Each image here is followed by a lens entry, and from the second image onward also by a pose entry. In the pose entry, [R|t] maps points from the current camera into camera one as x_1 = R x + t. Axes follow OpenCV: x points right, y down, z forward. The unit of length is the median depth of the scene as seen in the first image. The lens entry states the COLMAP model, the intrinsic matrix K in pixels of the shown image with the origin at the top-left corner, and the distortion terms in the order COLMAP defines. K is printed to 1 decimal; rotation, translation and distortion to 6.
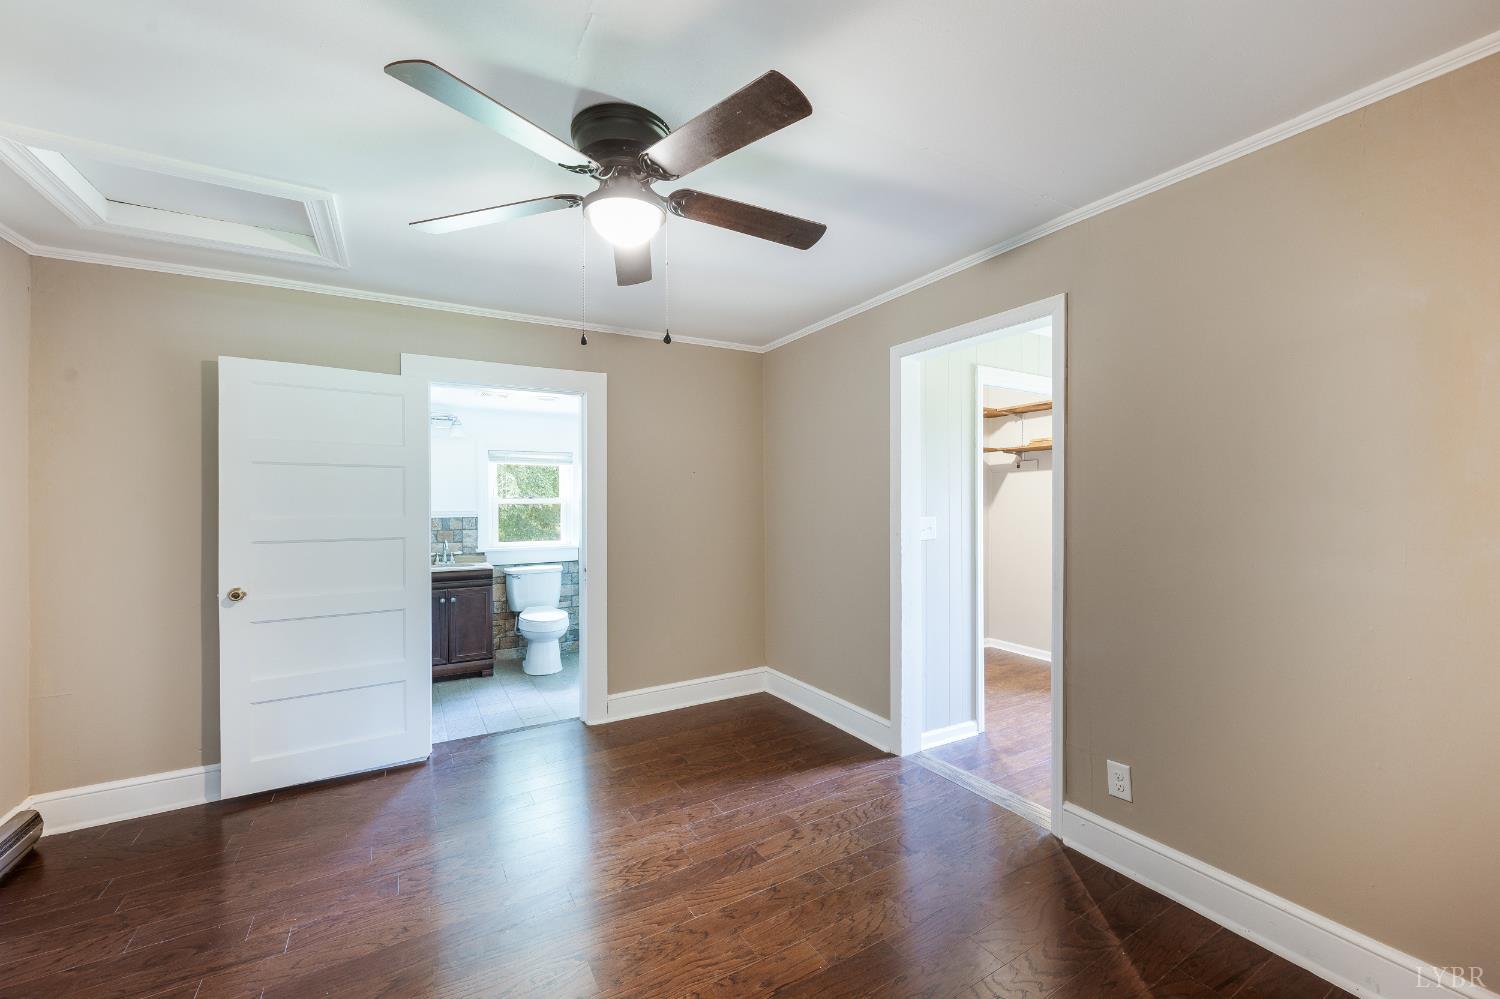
lens RADIAL K [[596.6, 0, 750.0], [0, 596.6, 499.5], [0, 0, 1]] dist [0.000403, -0.000241]
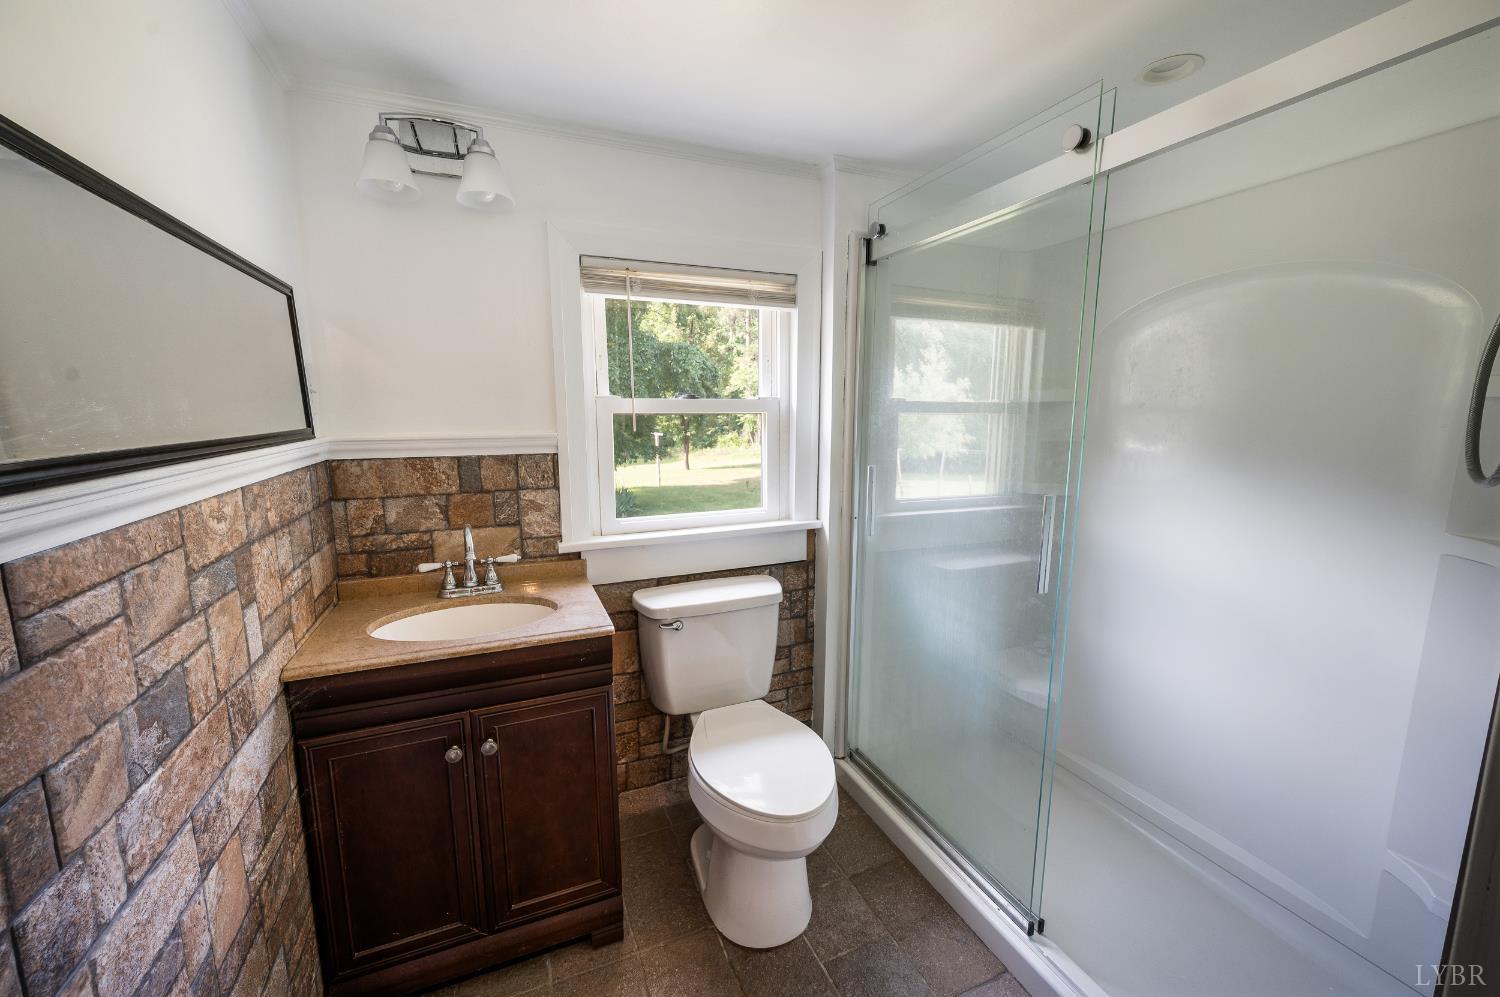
lens RADIAL K [[596.6, 0, 750.0], [0, 596.6, 498.5], [0, 0, 1]] dist [0.000403, -0.000241]
pose [[0.991868, 0.024327, -0.124926, -0.303244], [-0.004632, 0.987812, 0.155582, 0.000796], [0.127188, -0.153738, 0.979892, 0.673138]]
